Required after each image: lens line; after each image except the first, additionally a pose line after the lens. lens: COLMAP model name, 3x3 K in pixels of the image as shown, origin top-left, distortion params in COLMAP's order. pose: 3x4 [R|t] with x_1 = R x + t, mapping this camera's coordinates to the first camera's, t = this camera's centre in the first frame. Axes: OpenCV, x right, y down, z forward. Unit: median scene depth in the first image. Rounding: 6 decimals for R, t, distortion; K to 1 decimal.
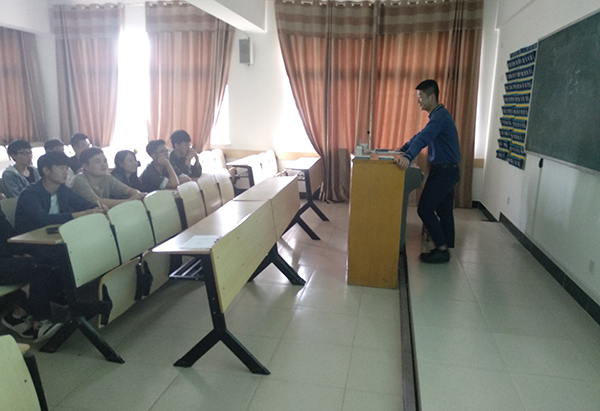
lens RADIAL K [[516.9, 0, 300.0], [0, 516.9, 205.5], [0, 0, 1]] dist [-0.002697, -0.001802]
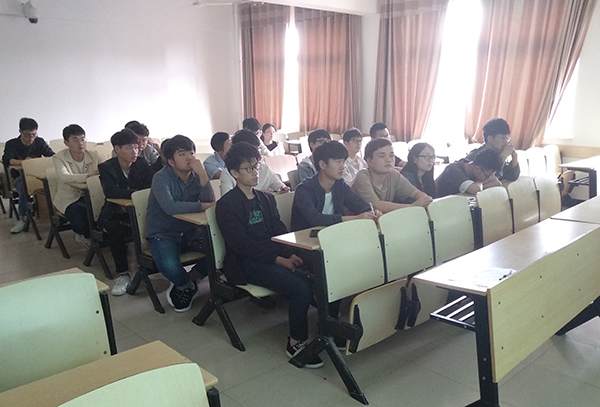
lens RADIAL K [[524.8, 0, 299.7], [0, 524.8, 245.8], [0, 0, 1]] dist [0.010345, -0.015567]
pose [[0.802385, 0.140280, -0.580086, 0.018622], [-0.089160, 0.989251, 0.115900, -0.025272], [0.590109, -0.041276, 0.806268, 0.203077]]
